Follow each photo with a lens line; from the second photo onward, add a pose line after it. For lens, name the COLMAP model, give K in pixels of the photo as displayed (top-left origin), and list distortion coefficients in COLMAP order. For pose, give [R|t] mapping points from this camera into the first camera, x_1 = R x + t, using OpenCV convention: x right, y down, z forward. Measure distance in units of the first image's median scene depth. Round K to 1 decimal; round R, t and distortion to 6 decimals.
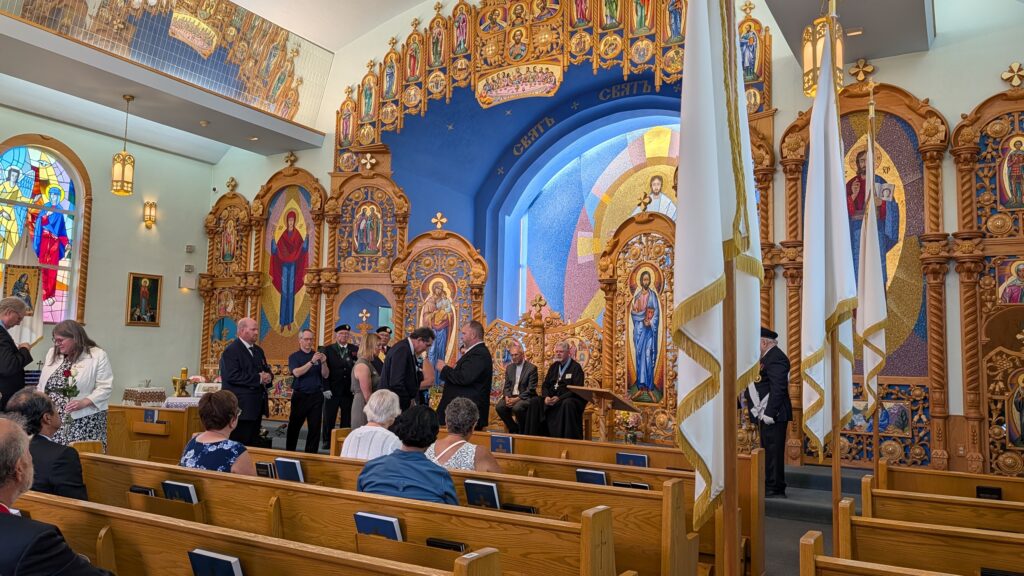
lens RADIAL K [[765.1, 0, 506.1], [0, 765.1, 288.1], [0, 0, 1]] dist [0.052617, -0.077293]
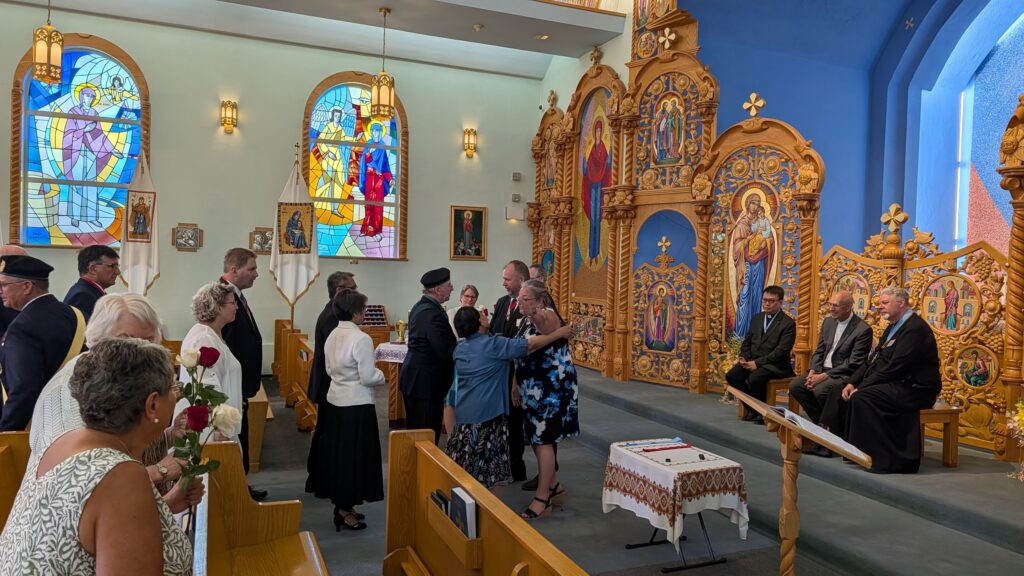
lens RADIAL K [[733.7, 0, 533.8], [0, 733.7, 291.2], [0, 0, 1]] dist [0.035115, -0.034125]
pose [[0.803646, 0.015245, -0.594912, 0.152468], [0.045259, 0.995211, 0.086642, 0.012711], [0.593384, -0.096554, 0.799107, 0.332107]]
